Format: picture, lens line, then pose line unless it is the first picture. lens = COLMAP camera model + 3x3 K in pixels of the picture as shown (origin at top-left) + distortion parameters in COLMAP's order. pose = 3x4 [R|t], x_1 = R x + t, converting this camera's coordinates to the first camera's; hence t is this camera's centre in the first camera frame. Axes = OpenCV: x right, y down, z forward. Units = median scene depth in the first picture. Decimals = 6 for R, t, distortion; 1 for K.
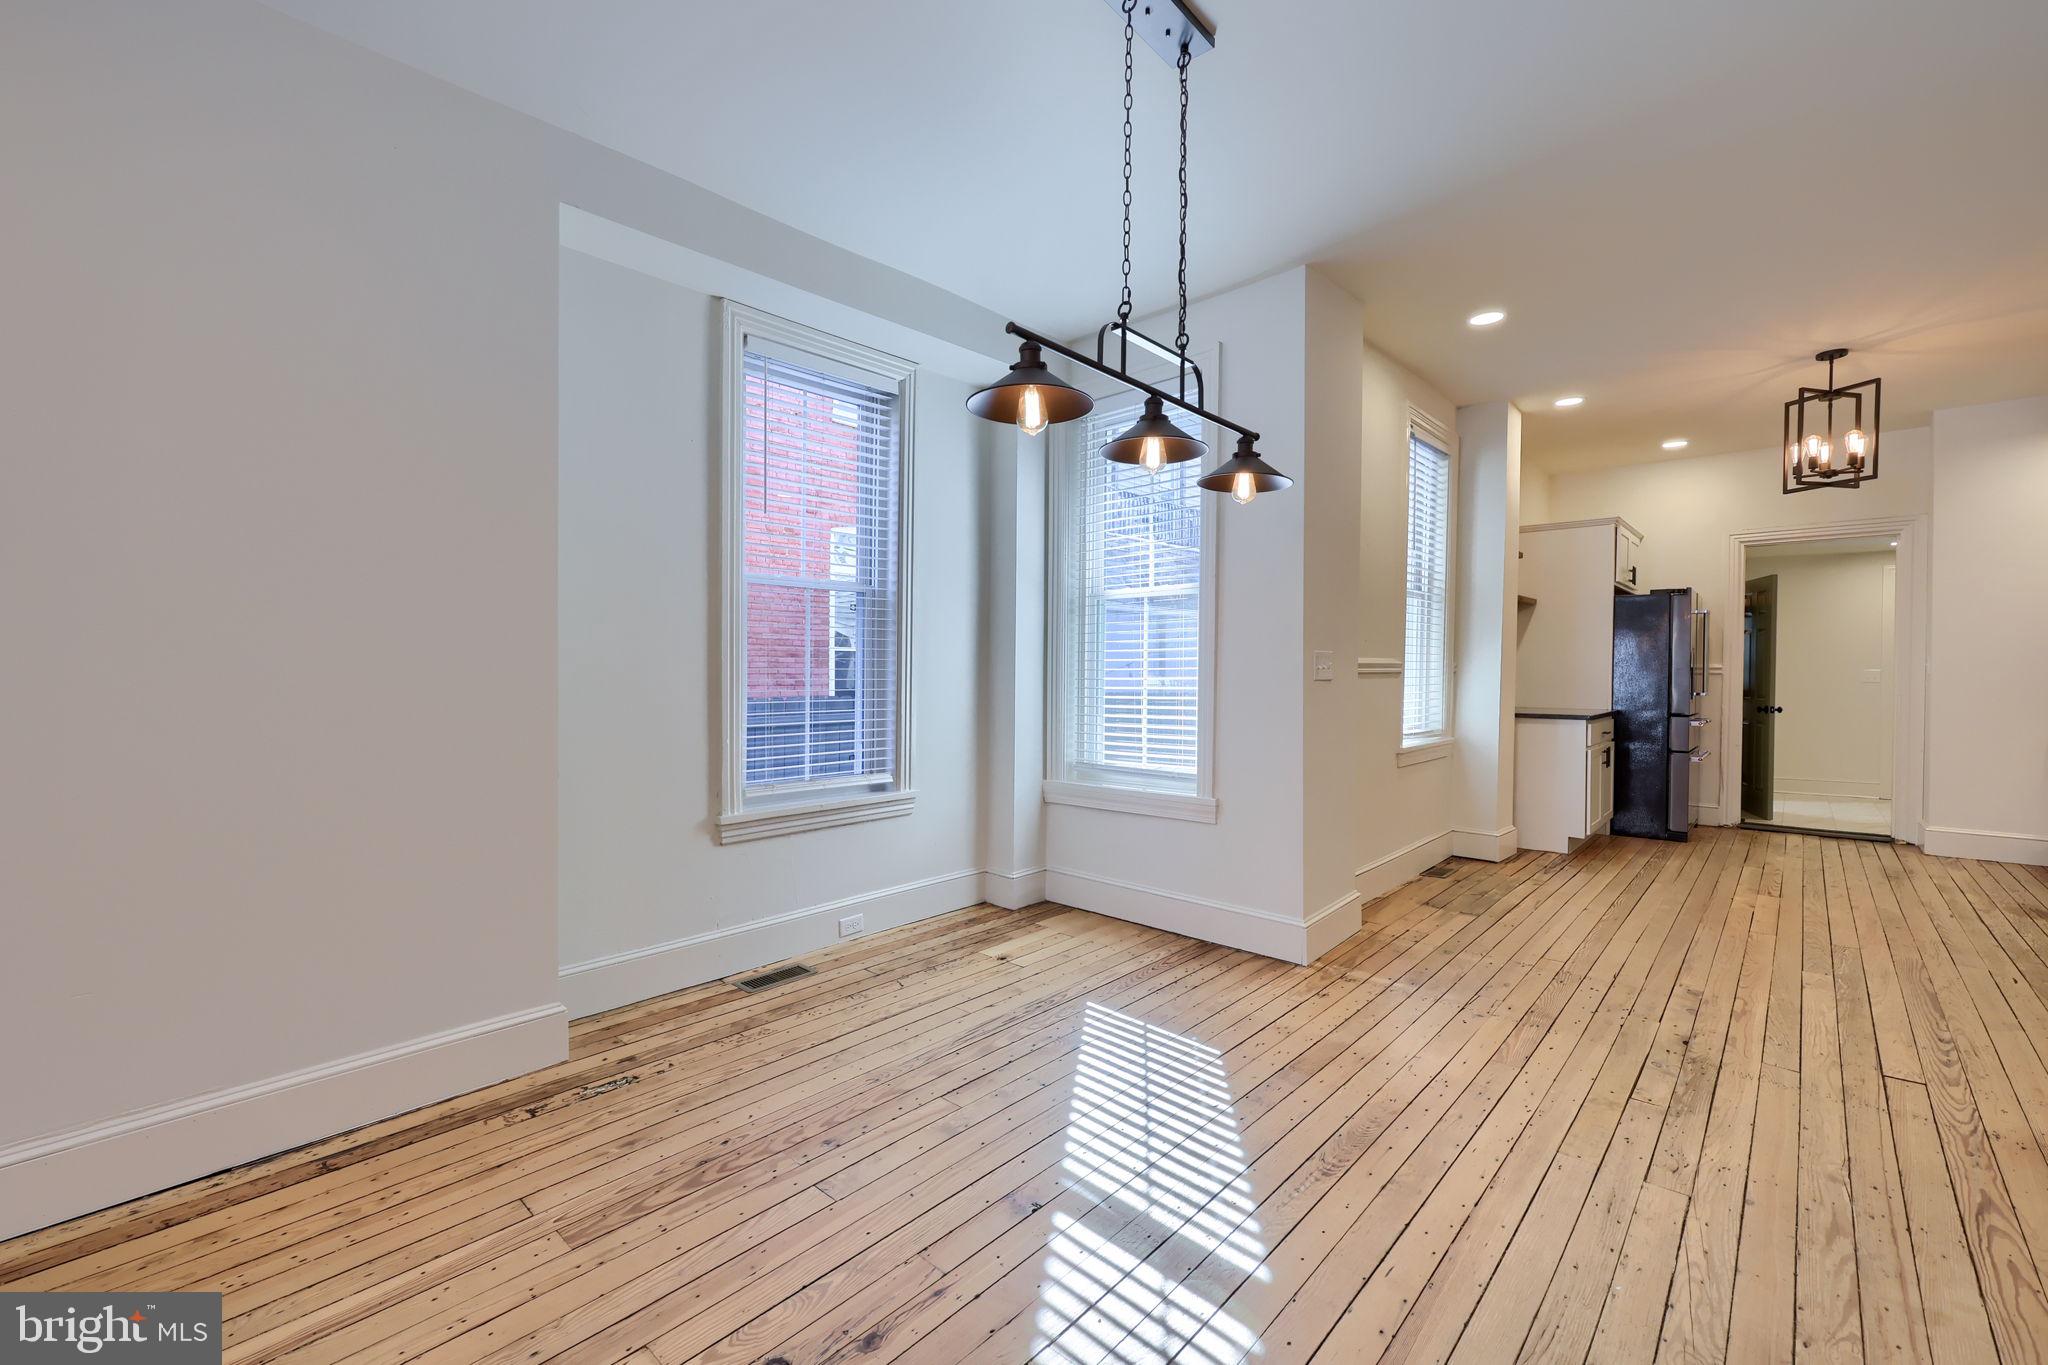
lens RADIAL K [[827.1, 0, 994.4], [0, 827.1, 676.3], [0, 0, 1]] dist [-0.000471, 0.000031]
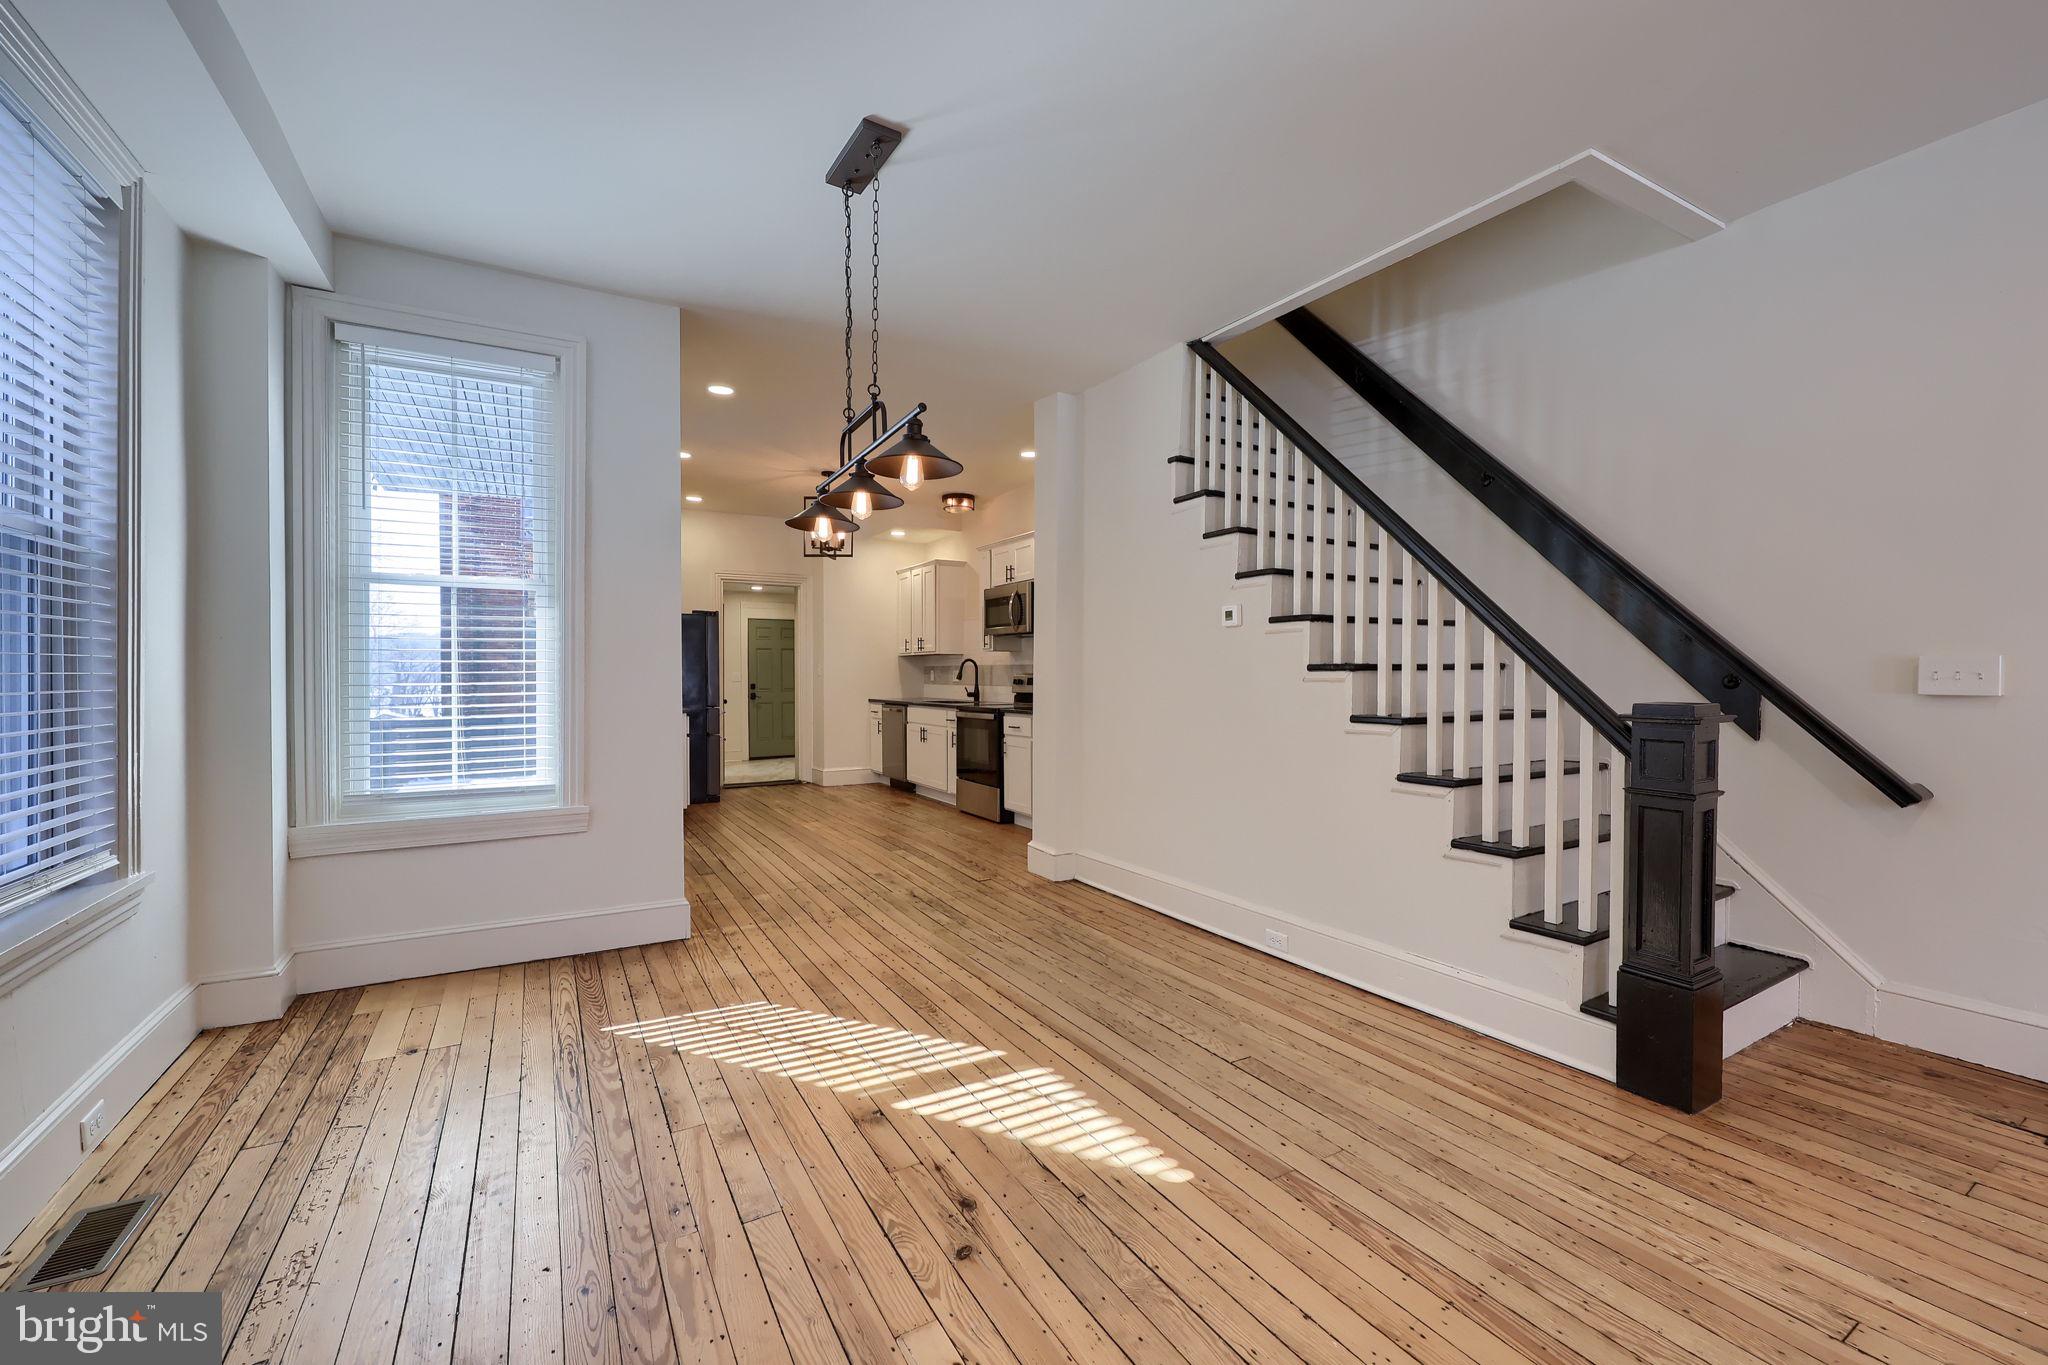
lens RADIAL K [[851.0, 0, 1032.7], [0, 851.0, 675.5], [0, 0, 1]] dist [-0.000528, 0.000220]
pose [[0.274039, -0.003327, 0.961713, -0.628528], [0.007841, 0.999969, 0.001226, -0.002329], [-0.961687, 0.007205, 0.274057, 0.247801]]
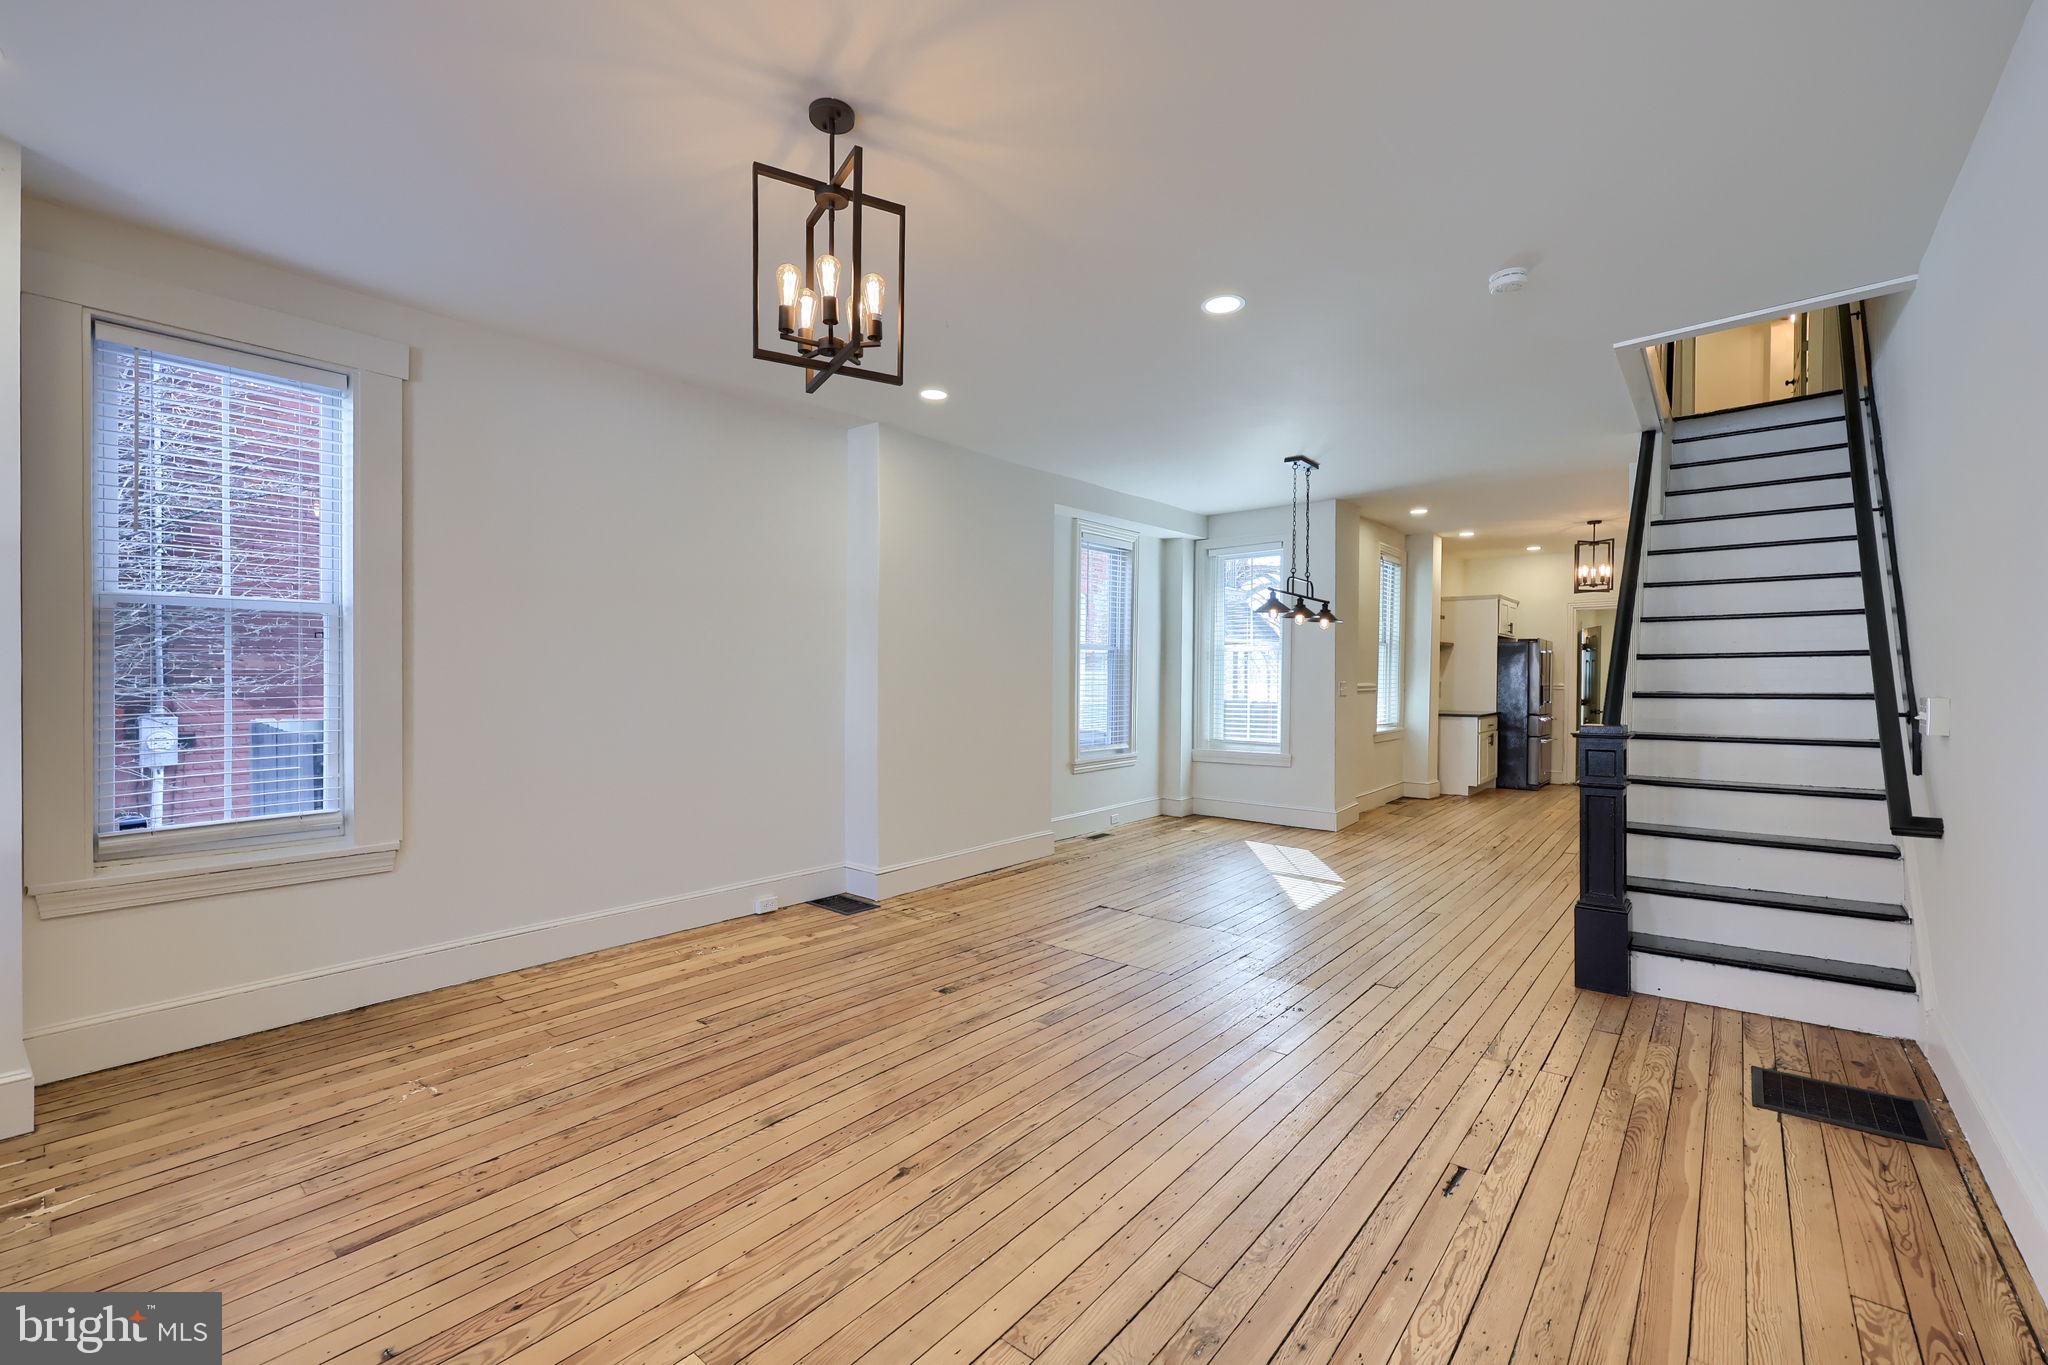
lens RADIAL K [[851.0, 0, 1032.7], [0, 851.0, 675.5], [0, 0, 1]] dist [-0.000528, 0.000220]
pose [[0.995812, 0.001537, 0.091413, -0.636162], [-0.000823, 0.999969, -0.007845, -0.032334], [-0.091423, 0.007737, 0.995782, -1.172538]]
